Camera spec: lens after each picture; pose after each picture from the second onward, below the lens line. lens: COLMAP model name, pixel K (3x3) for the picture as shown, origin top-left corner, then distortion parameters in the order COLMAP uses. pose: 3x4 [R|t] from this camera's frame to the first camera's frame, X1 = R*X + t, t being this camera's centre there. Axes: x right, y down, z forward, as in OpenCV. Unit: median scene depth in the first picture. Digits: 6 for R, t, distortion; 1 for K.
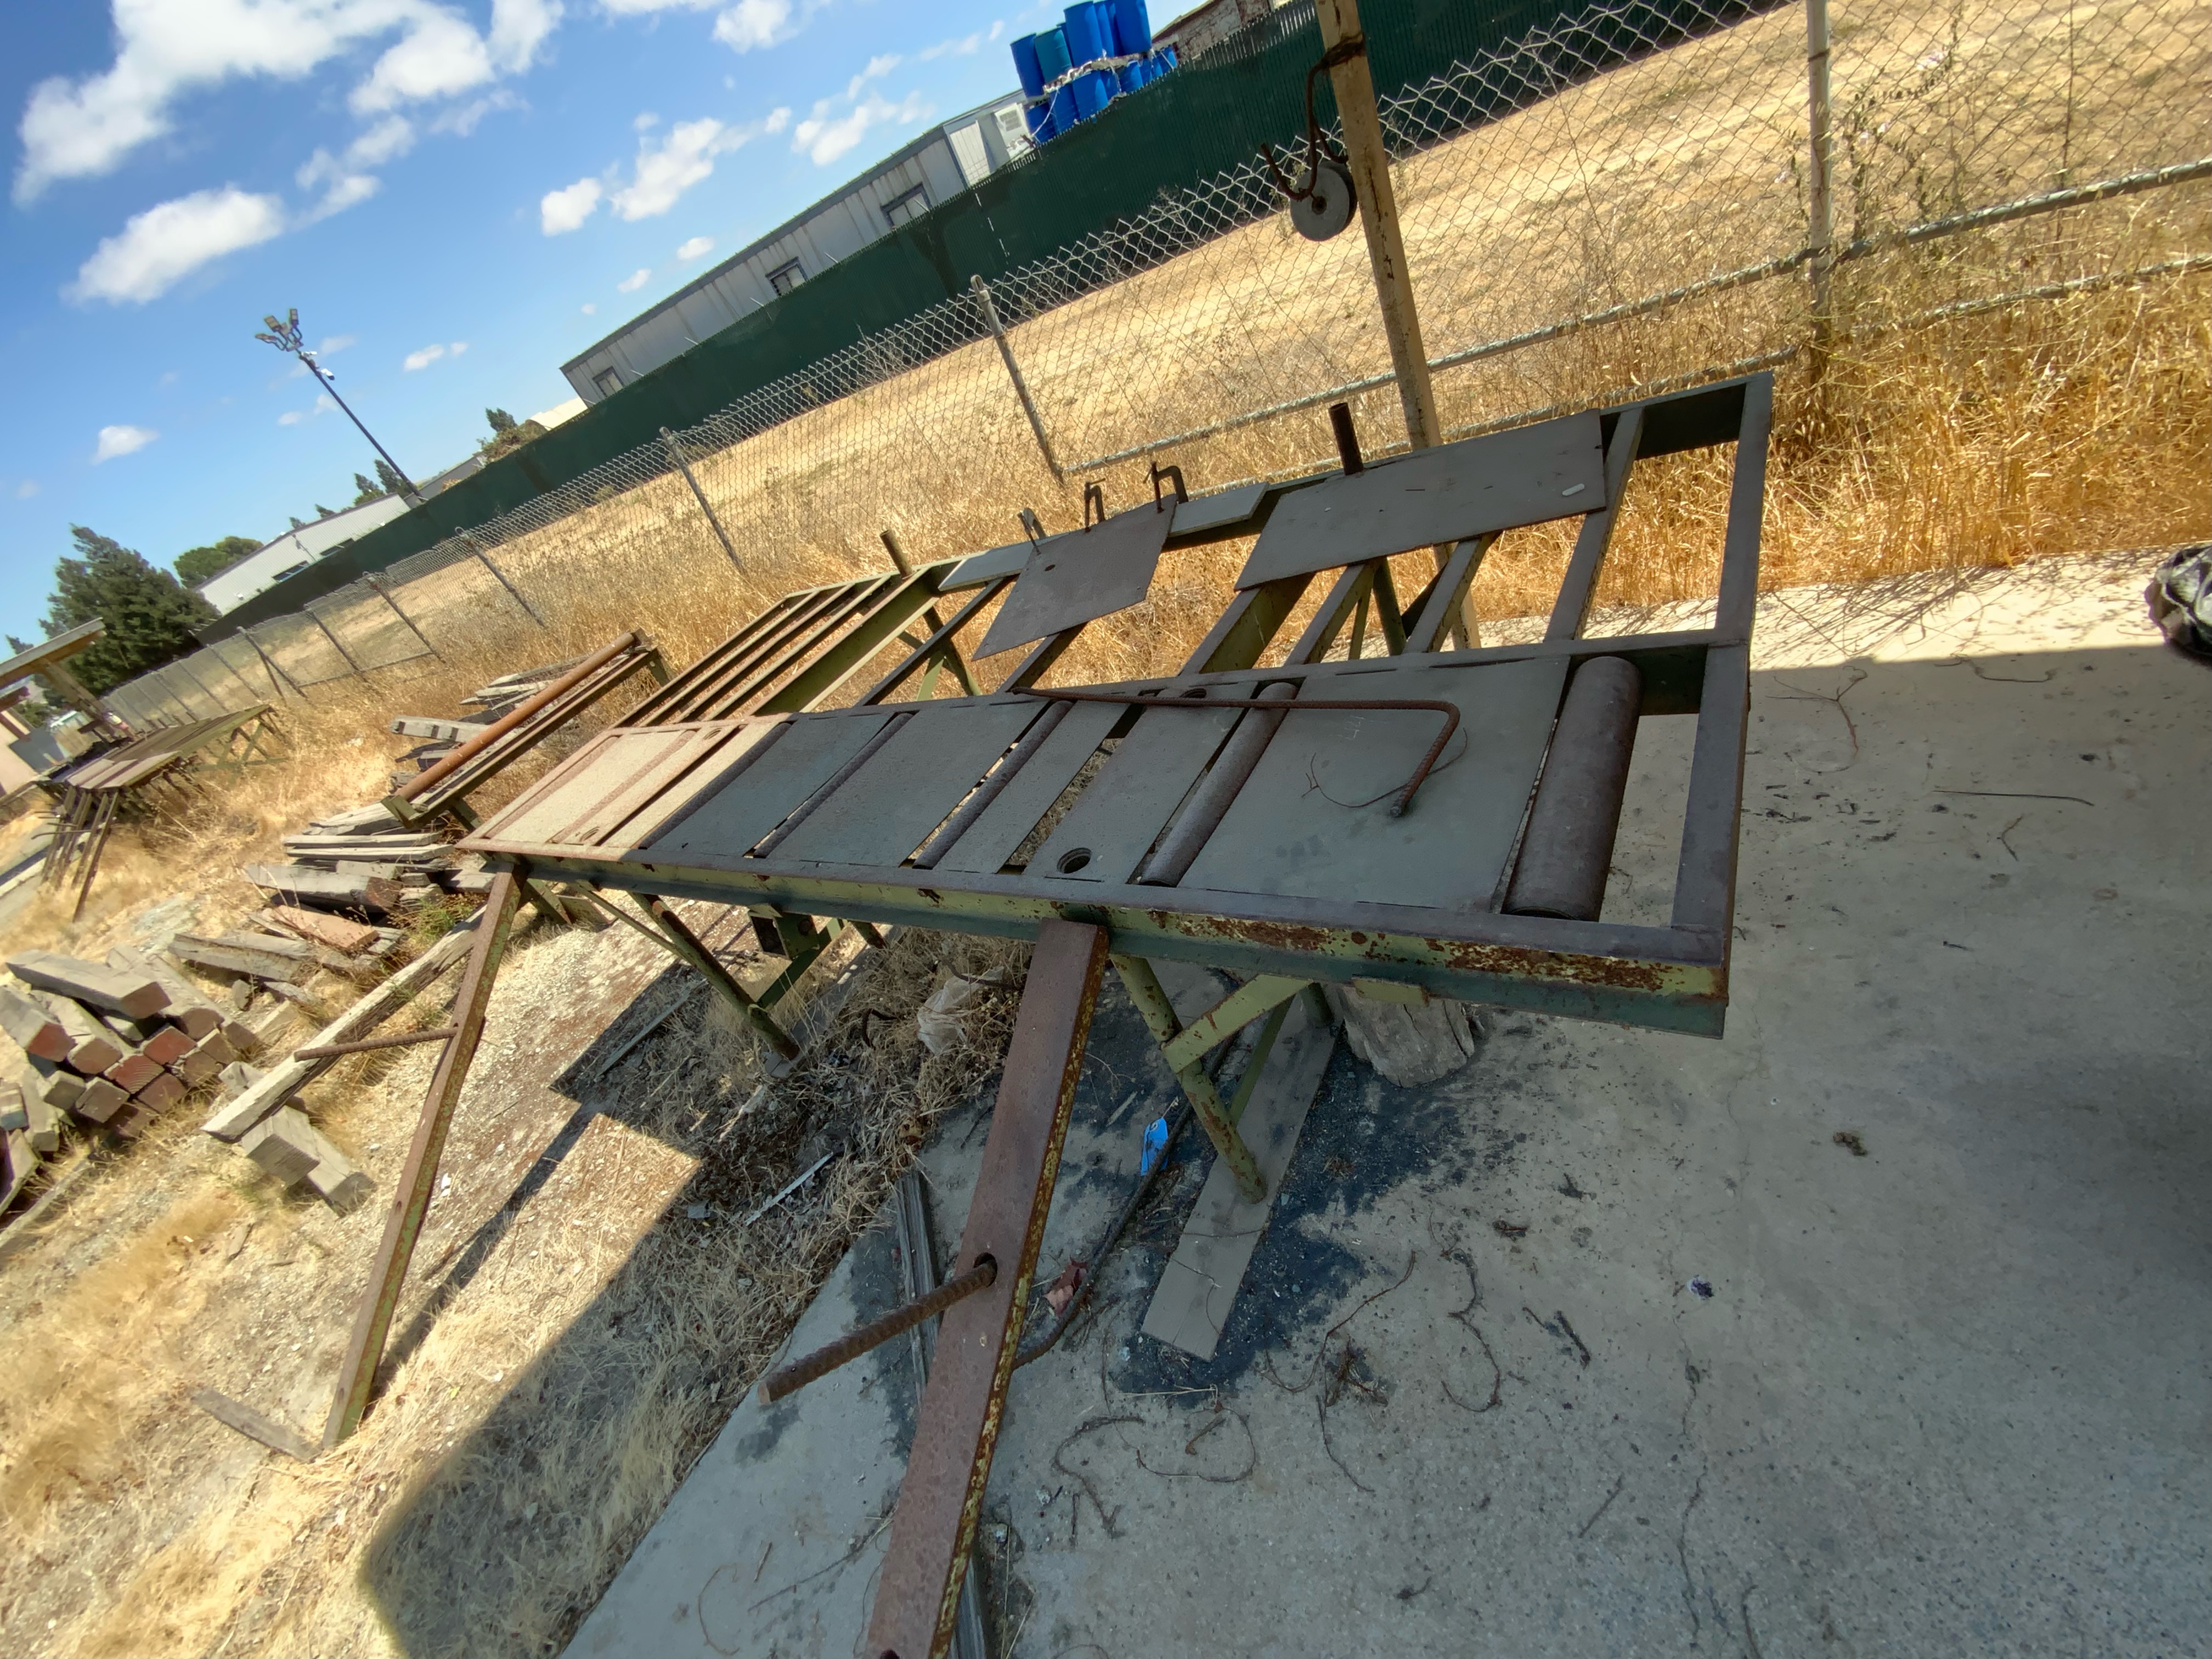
lens RADIAL K [[892.9, 0, 1106.0], [0, 892.9, 829.5], [0, 0, 1]] dist [-0.003394, 0.000367]
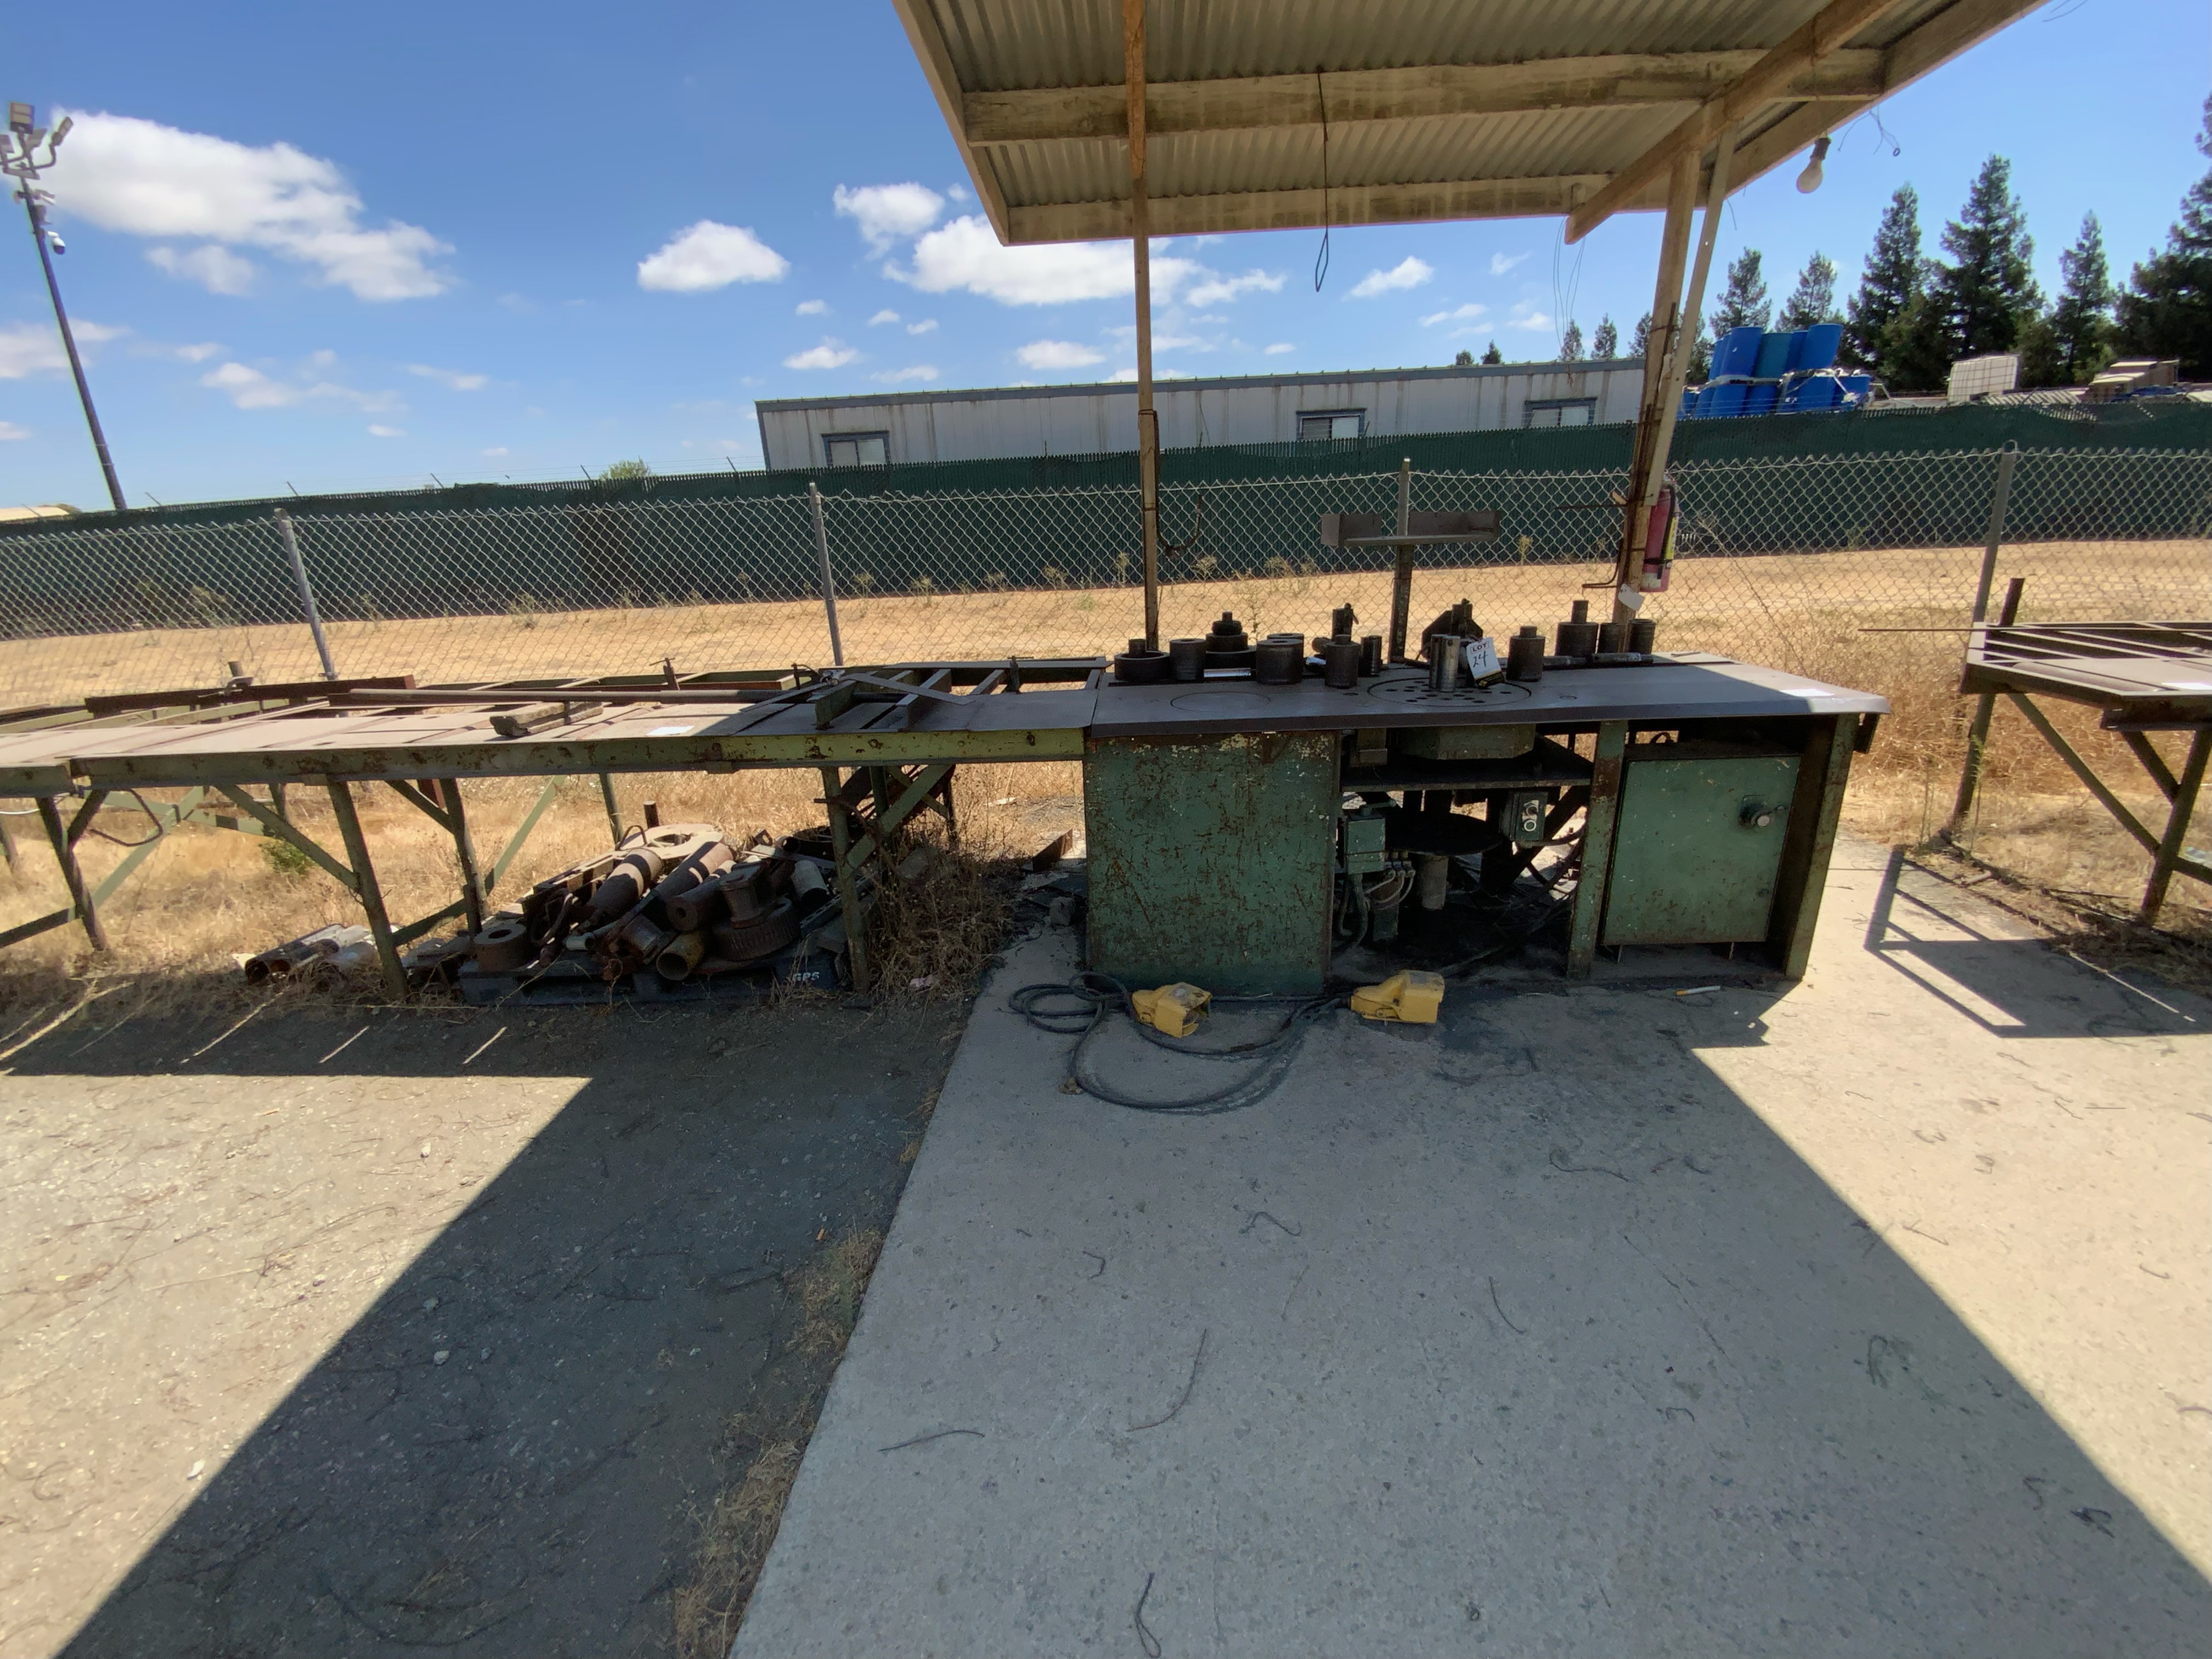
lens RADIAL K [[910.6, 0, 1105.2], [0, 910.6, 818.1], [0, 0, 1]] dist [0.029933, -0.024048]
pose [[0.832616, 0.183541, 0.522555, -0.883610], [0.037083, 0.922902, -0.383244, 0.014737], [-0.552608, 0.338473, 0.761617, 0.599861]]
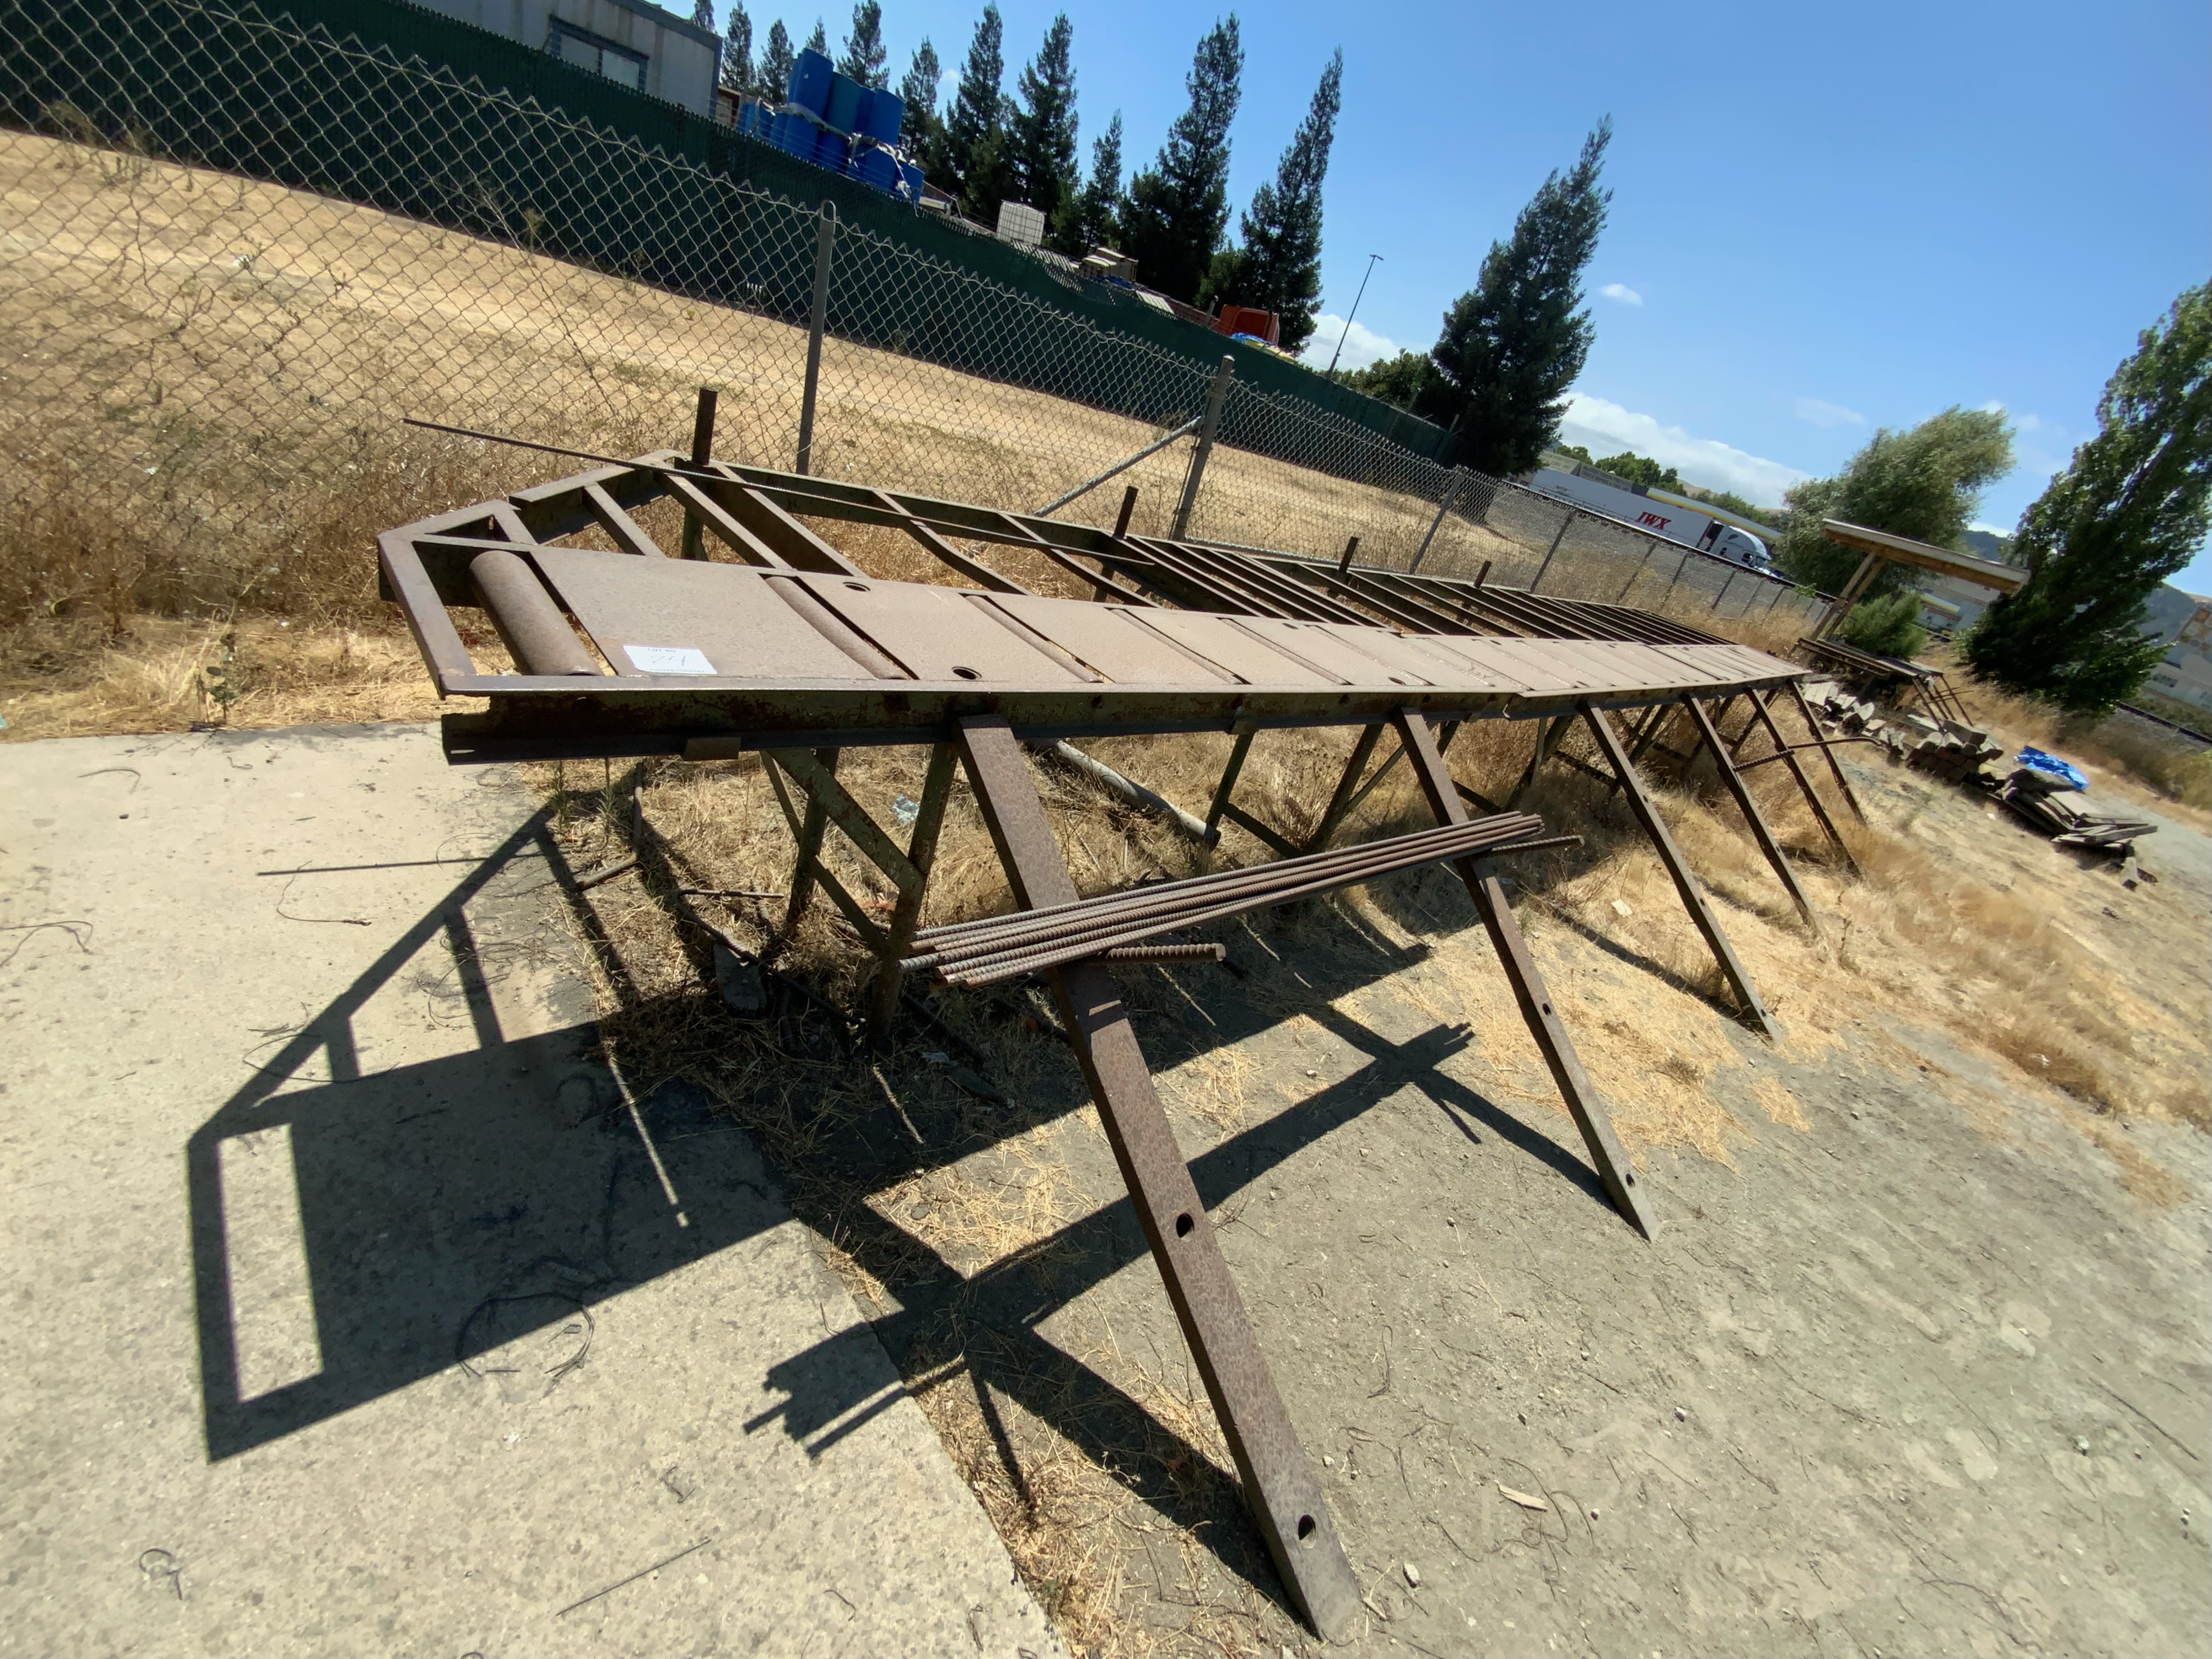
lens RADIAL K [[888.6, 0, 1106.0], [0, 888.6, 829.5], [0, 0, 1]] dist [-0.000998, -0.000125]
pose [[0.138455, -0.038768, 0.989610, -0.770765], [0.223919, 0.974584, 0.006851, -0.021616], [-0.964723, 0.220644, 0.143617, 0.572783]]
